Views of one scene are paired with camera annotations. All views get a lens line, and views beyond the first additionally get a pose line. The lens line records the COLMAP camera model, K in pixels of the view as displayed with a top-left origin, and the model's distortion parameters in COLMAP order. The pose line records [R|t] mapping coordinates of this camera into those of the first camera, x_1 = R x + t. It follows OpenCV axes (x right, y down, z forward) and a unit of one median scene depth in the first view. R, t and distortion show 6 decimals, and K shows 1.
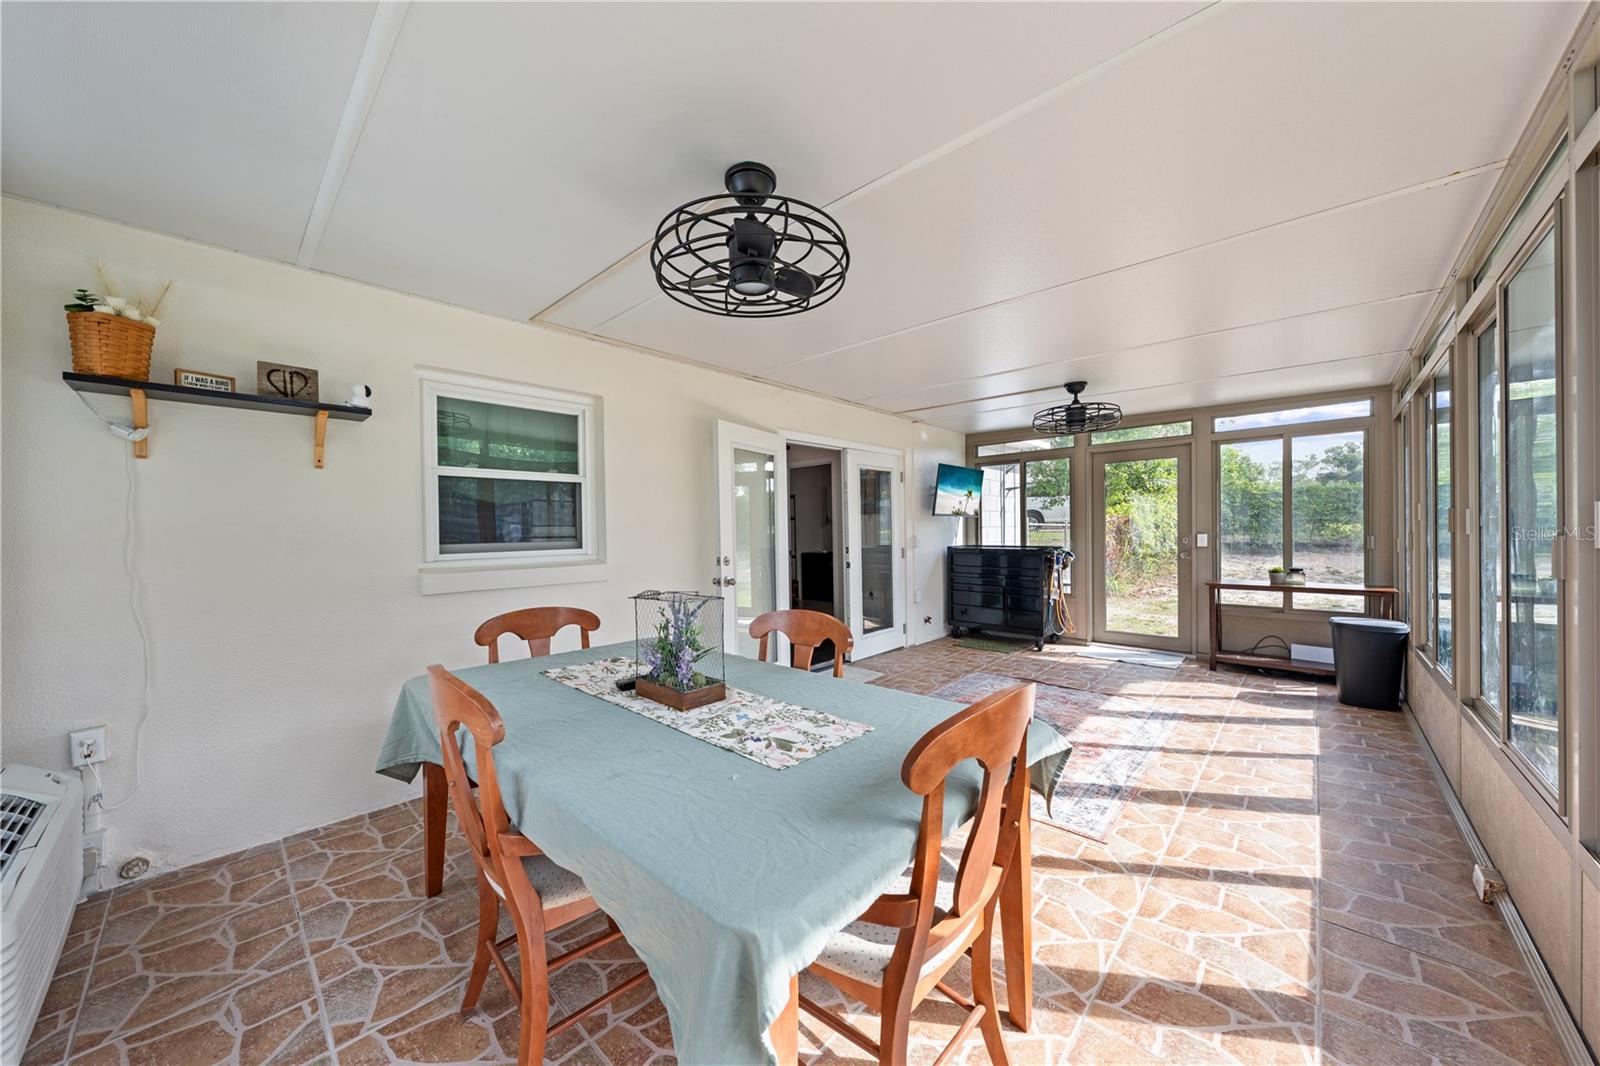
lens RADIAL K [[542.0, 0, 804.1], [0, 542.0, 529.3], [0, 0, 1]] dist [-0.002242, 0.000268]
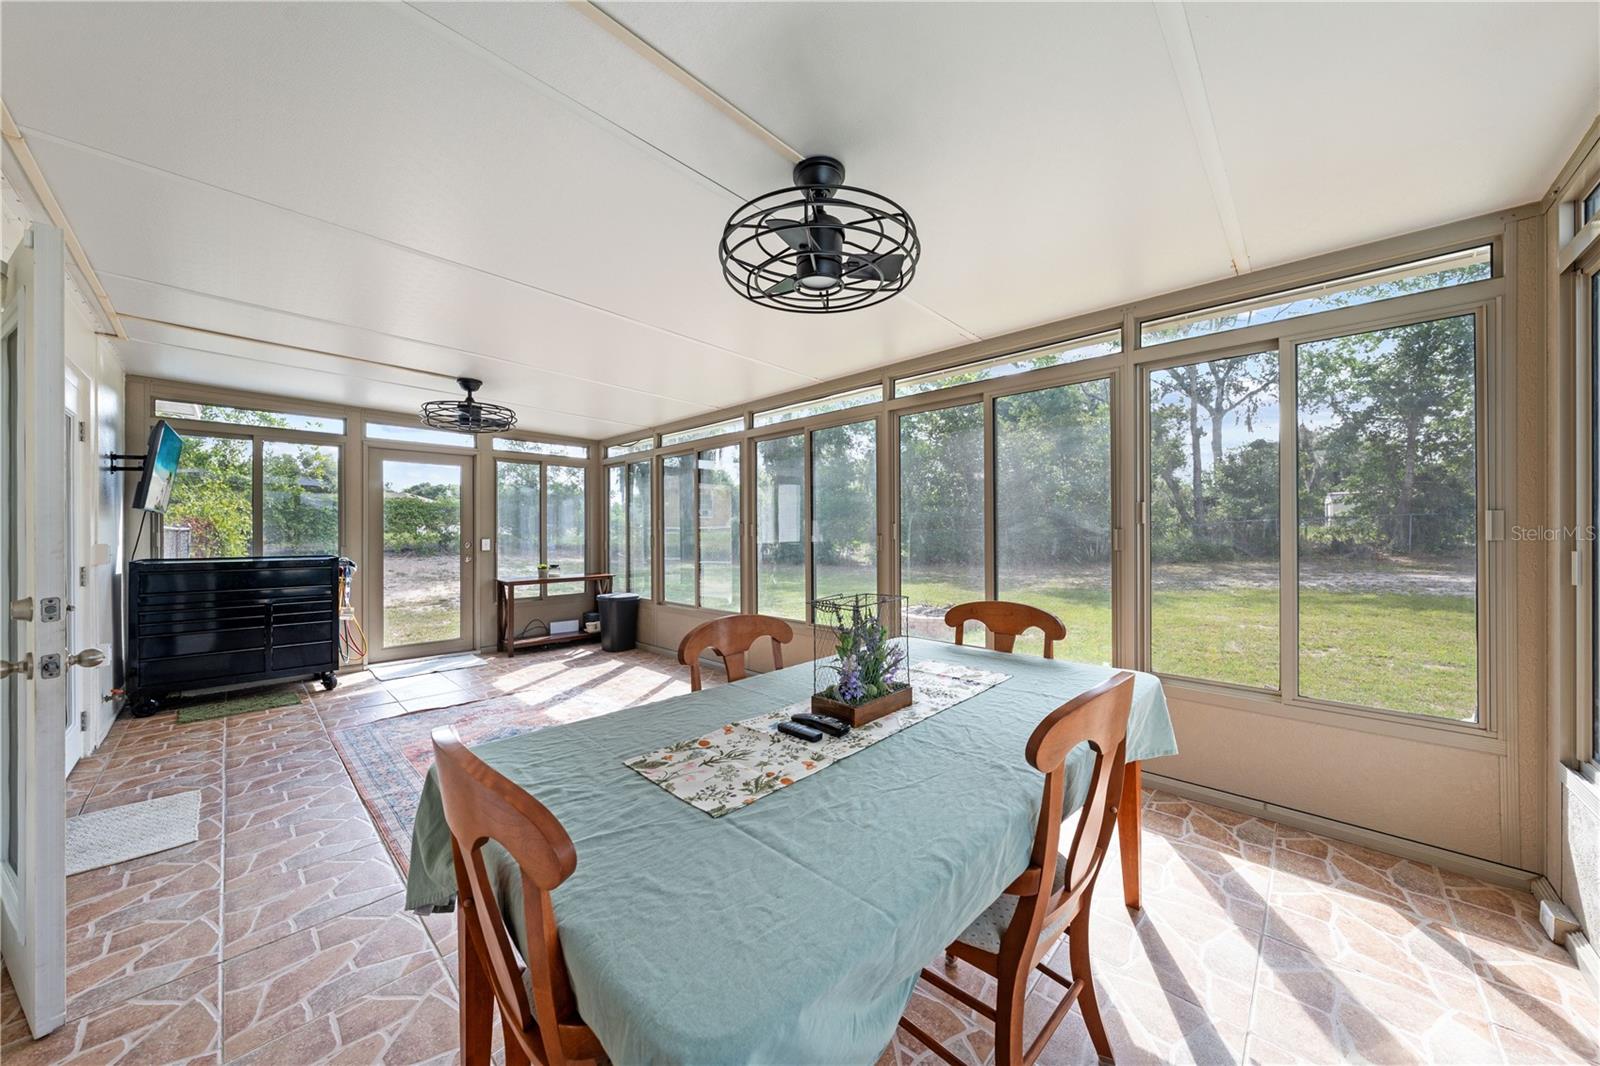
lens RADIAL K [[542.0, 0, 797.8], [0, 542.0, 538.9], [0, 0, 1]] dist [-0.002242, 0.000268]
pose [[0.029255, -0.002998, 0.999567, -0.475080], [-0.001135, 0.999995, 0.003032, 0.004972], [-0.999571, -0.001223, 0.029251, 0.443316]]
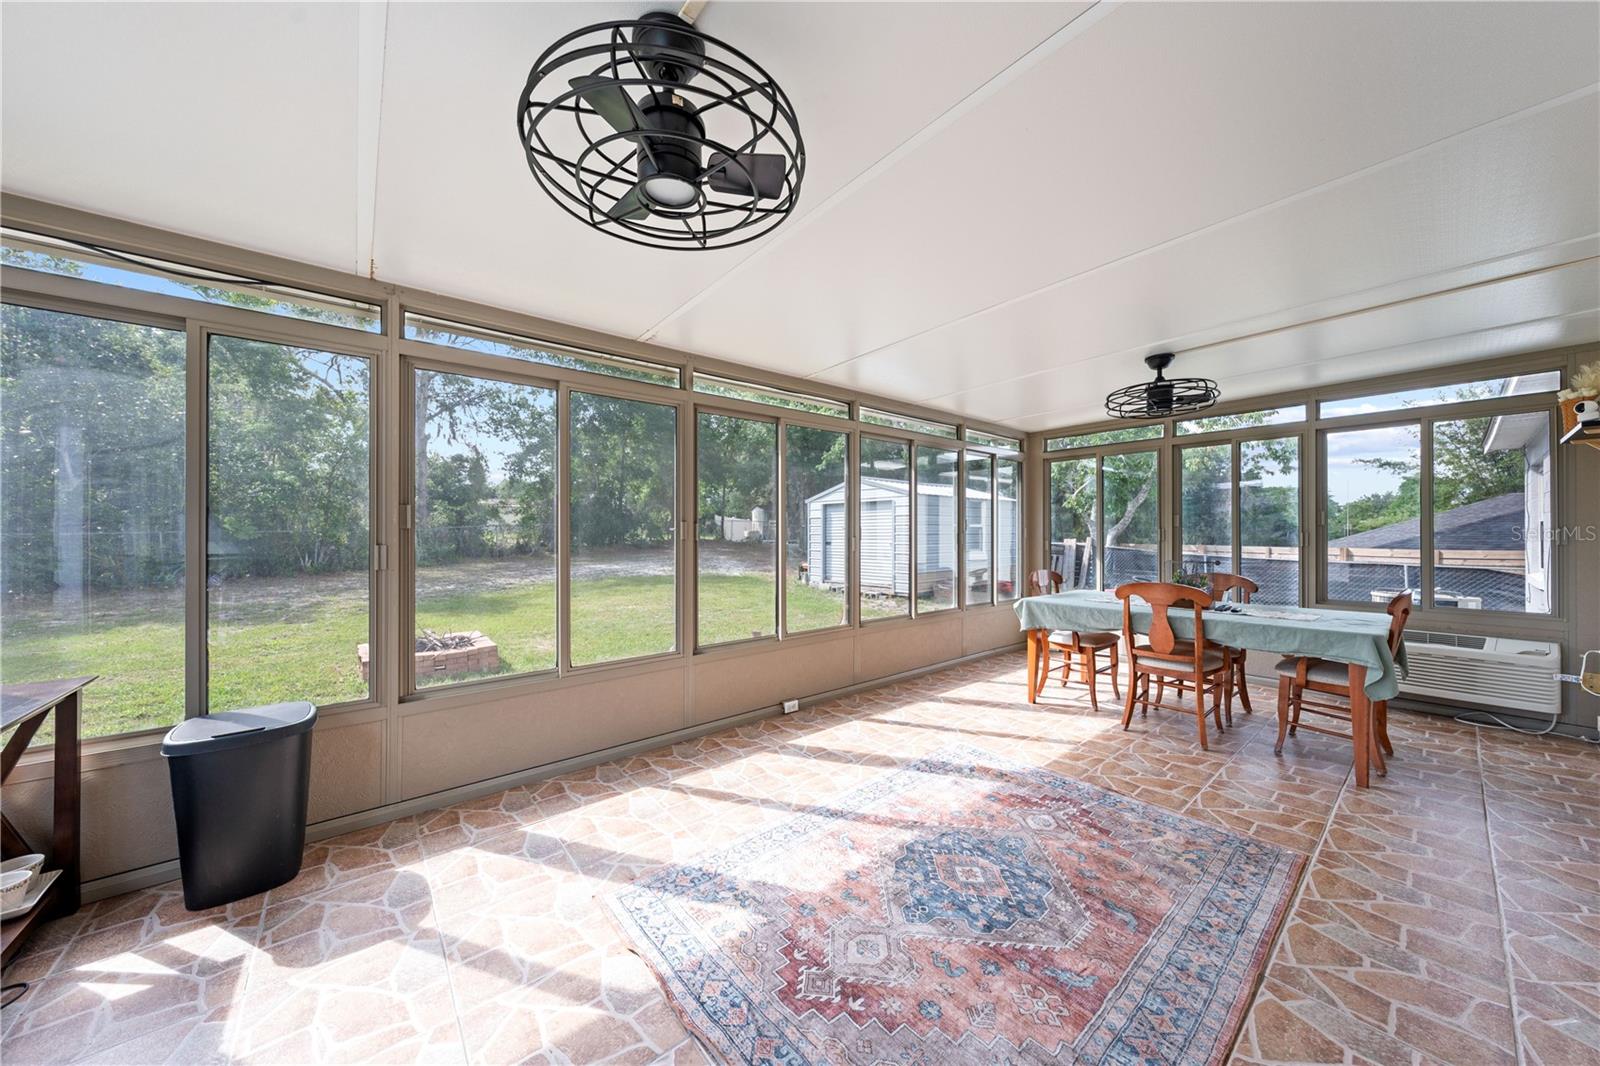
lens RADIAL K [[573.2, 0, 786.5], [0, 573.2, 532.4], [0, 0, 1]] dist [0.008247, -0.000041]
pose [[-0.991208, 0.015835, 0.131363, 0.443602], [0.014566, 0.999838, -0.010614, 0.003146], [-0.131510, -0.008607, -0.991278, 1.457760]]
